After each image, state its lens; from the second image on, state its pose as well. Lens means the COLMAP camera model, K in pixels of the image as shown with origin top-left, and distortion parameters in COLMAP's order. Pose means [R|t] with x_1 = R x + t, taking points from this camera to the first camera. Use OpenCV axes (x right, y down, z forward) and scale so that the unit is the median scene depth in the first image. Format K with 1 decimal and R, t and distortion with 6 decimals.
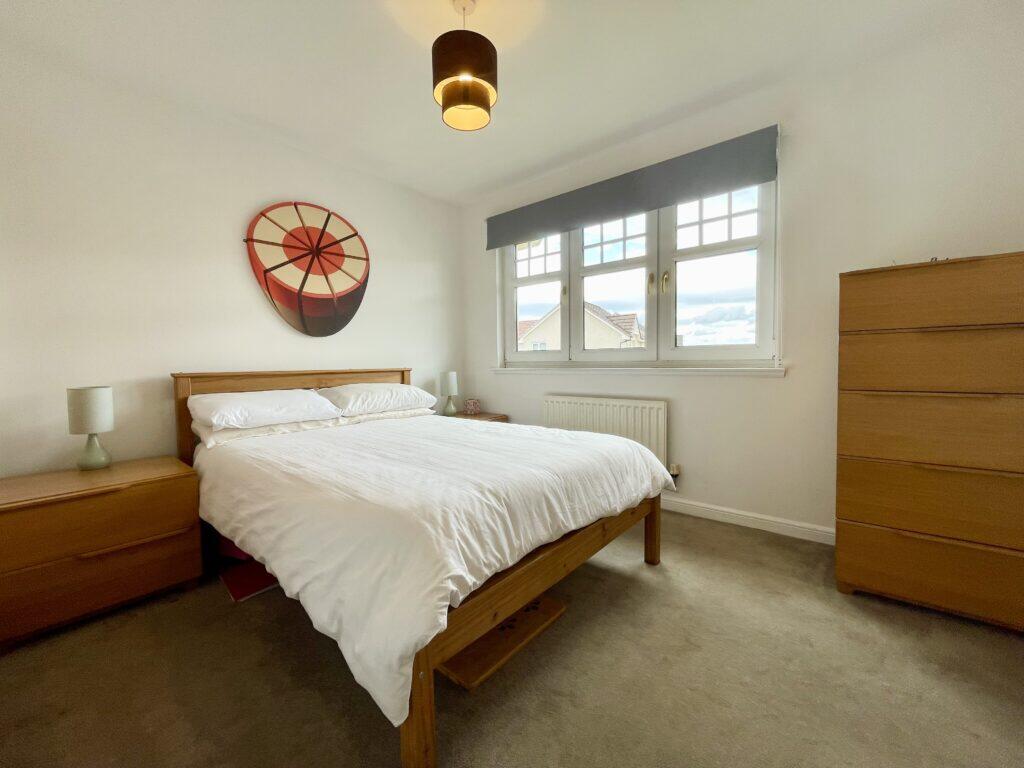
lens RADIAL K [[413.6, 0, 513.0], [0, 413.6, 382.5], [0, 0, 1]] dist [-0.003790, 0.000024]
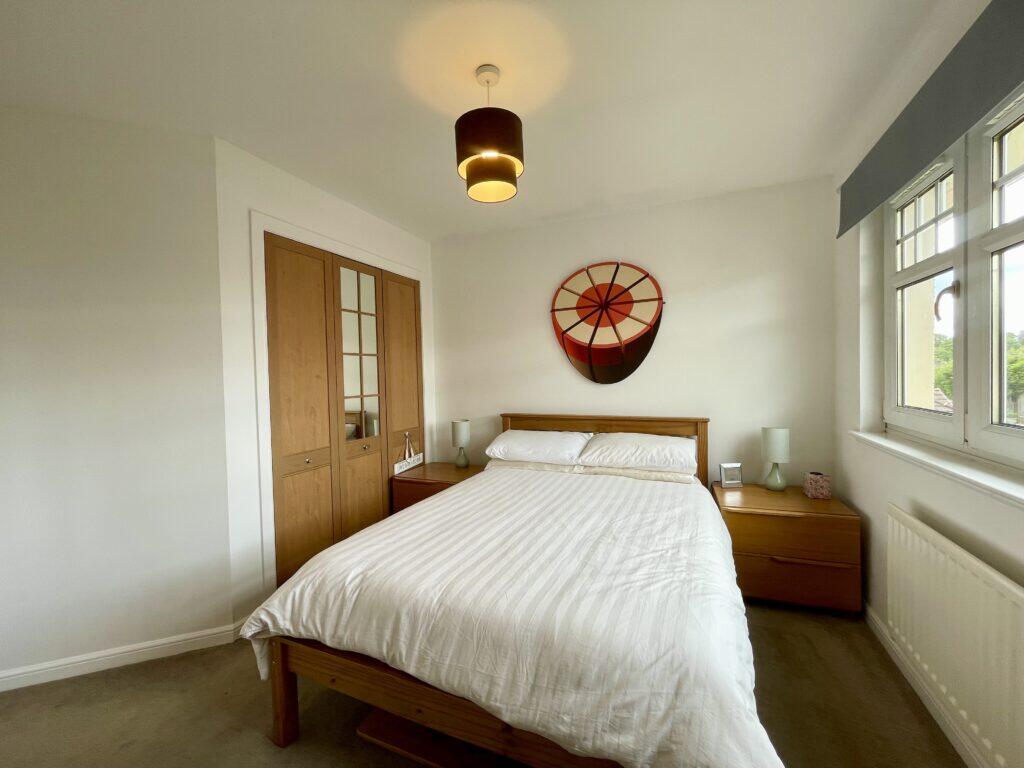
lens RADIAL K [[413.6, 0, 513.0], [0, 413.6, 382.5], [0, 0, 1]] dist [-0.003790, 0.000024]
pose [[0.288769, 0.029272, -0.956951, 0.500928], [-0.030214, 0.999313, 0.021451, -0.134276], [0.956922, 0.022719, 0.289455, 0.471388]]
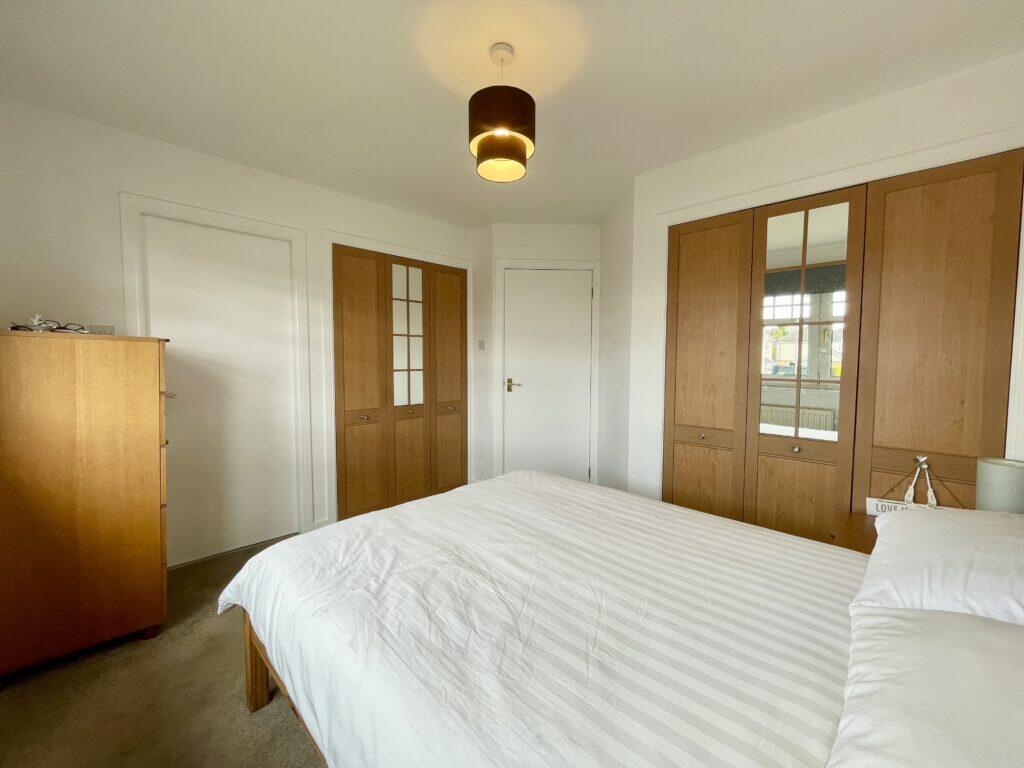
lens RADIAL K [[413.6, 0, 513.0], [0, 413.6, 382.5], [0, 0, 1]] dist [-0.003790, 0.000024]
pose [[-0.997321, 0.004805, 0.072990, -0.126805], [0.012842, 0.993844, 0.110046, -0.154243], [-0.072012, 0.110688, -0.991243, 1.215988]]
